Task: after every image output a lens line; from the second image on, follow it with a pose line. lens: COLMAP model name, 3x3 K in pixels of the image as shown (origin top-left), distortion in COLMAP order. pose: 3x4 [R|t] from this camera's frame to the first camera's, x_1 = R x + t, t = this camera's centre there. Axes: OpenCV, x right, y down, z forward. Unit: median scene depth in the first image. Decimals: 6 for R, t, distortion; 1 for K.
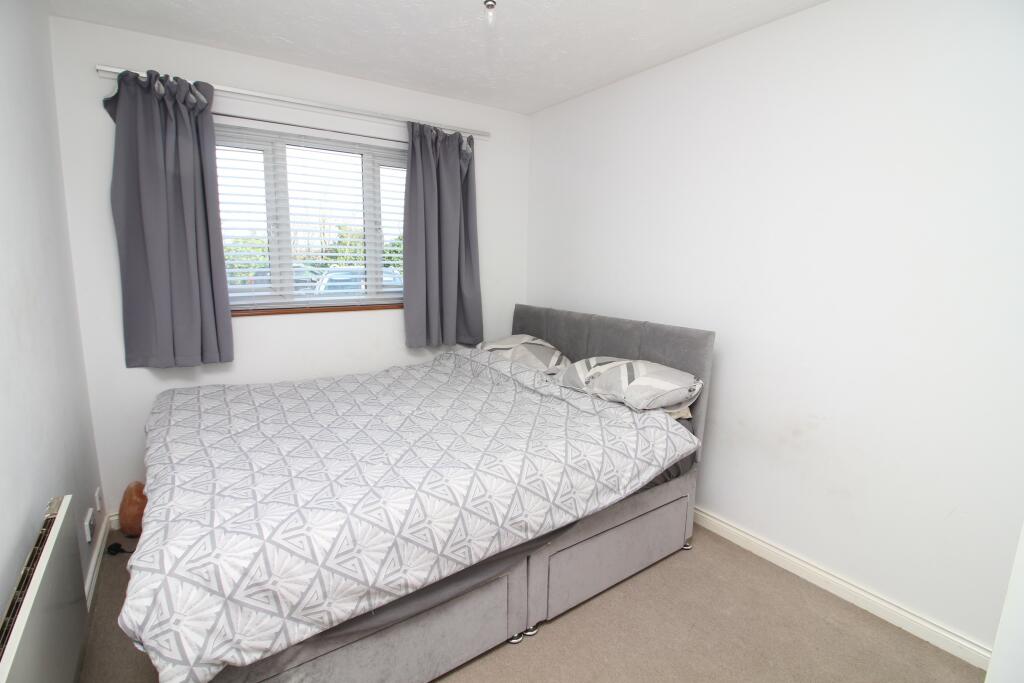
lens RADIAL K [[484.0, 0, 512.0], [0, 484.0, 341.5], [0, 0, 1]] dist [0.000729, -0.008558]
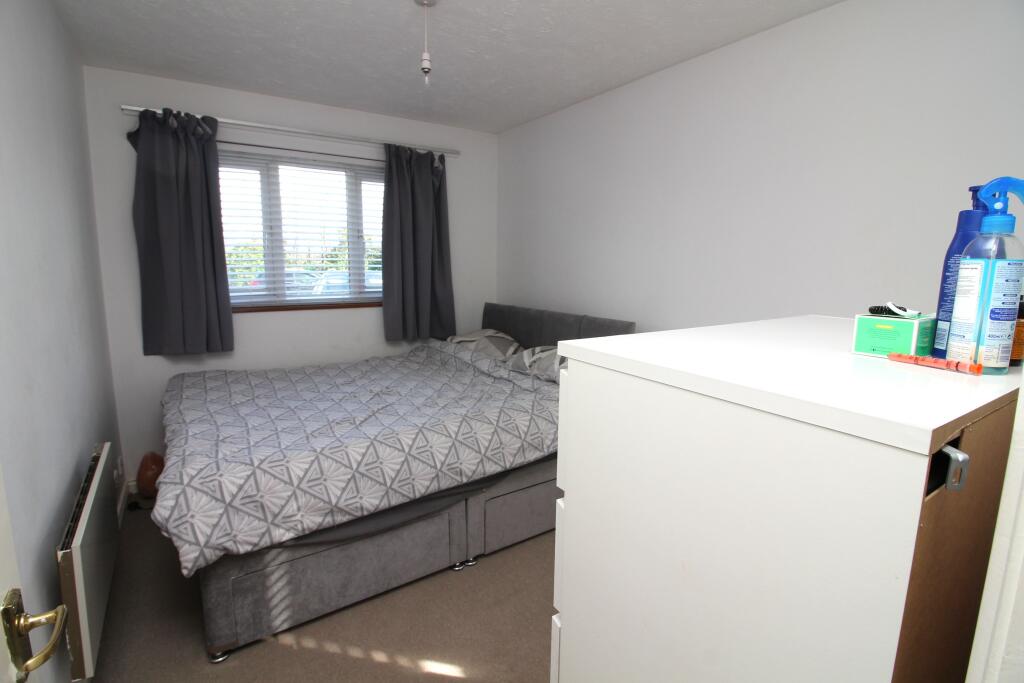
lens RADIAL K [[498.2, 0, 512.0], [0, 498.2, 341.5], [0, 0, 1]] dist [-0.002918, -0.000888]
pose [[0.999892, -0.003437, -0.014317, 0.141946], [0.003269, 0.999926, -0.011715, 0.042689], [0.014356, 0.011666, 0.999829, -0.240813]]
